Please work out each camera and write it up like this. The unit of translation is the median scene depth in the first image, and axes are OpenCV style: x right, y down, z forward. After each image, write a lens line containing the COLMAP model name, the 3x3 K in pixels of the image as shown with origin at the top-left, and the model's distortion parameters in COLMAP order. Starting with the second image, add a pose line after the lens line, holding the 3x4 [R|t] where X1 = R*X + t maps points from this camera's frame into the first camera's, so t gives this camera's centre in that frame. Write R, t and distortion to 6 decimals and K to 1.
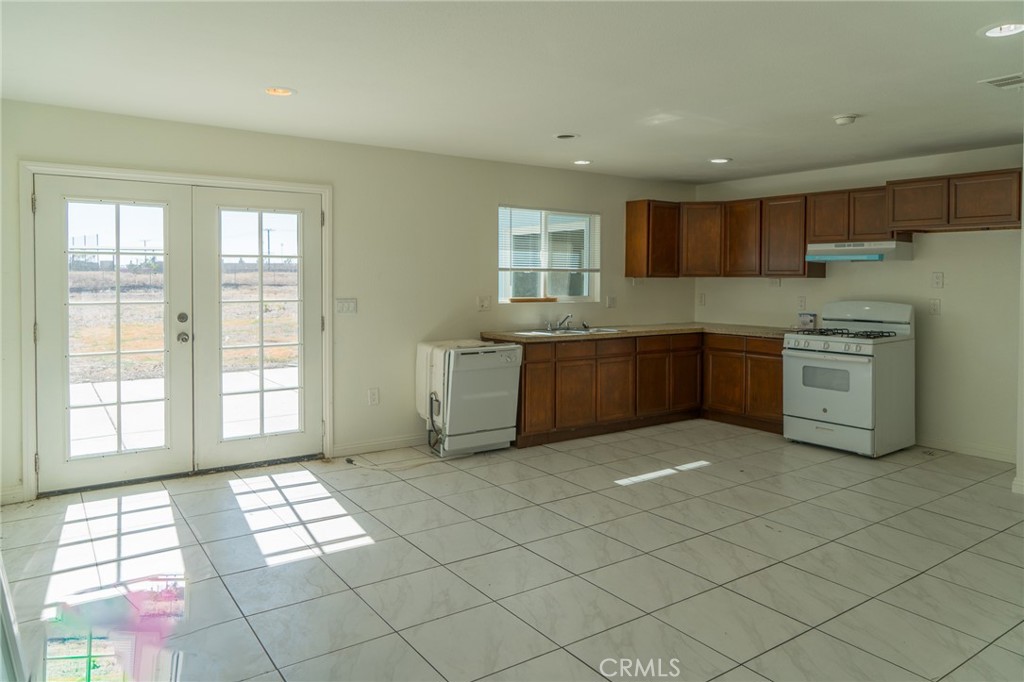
lens RADIAL K [[706.3, 0, 510.8], [0, 706.3, 285.6], [0, 0, 1]] dist [-0.037583, 0.027936]
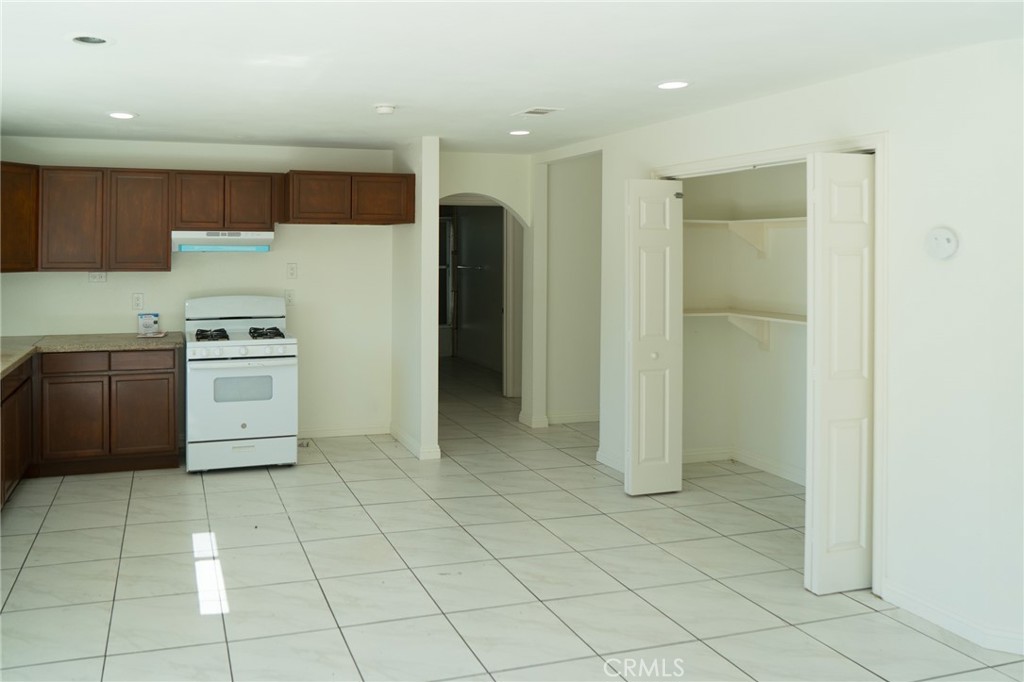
lens RADIAL K [[735.5, 0, 383.0], [0, 735.5, 246.6], [0, 0, 1]] dist [-0.015874, 0.007492]
pose [[0.330138, -0.002032, 0.943930, -0.320014], [0.011347, 0.999934, -0.001816, -0.036586], [-0.943864, 0.011311, 0.330139, 0.482721]]
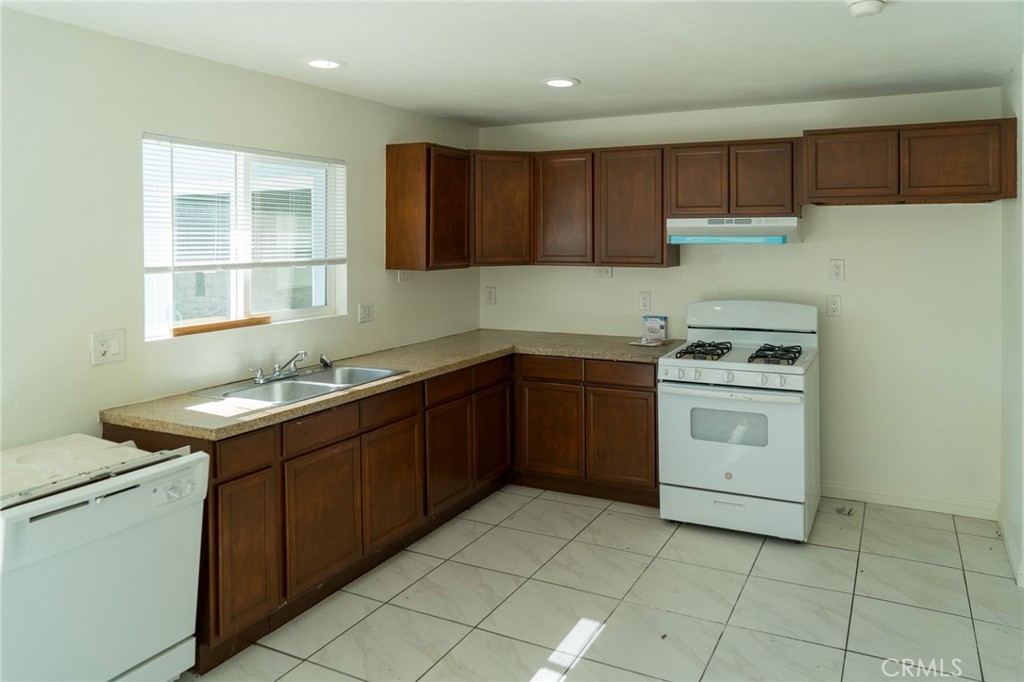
lens RADIAL K [[706.3, 0, 571.3], [0, 706.3, 240.9], [0, 0, 1]] dist [-0.037583, 0.027936]
pose [[0.864036, -0.012965, 0.503263, -0.005503], [0.015573, 0.999878, -0.000977, -0.038676], [-0.503189, 0.008681, 0.864133, 0.456865]]
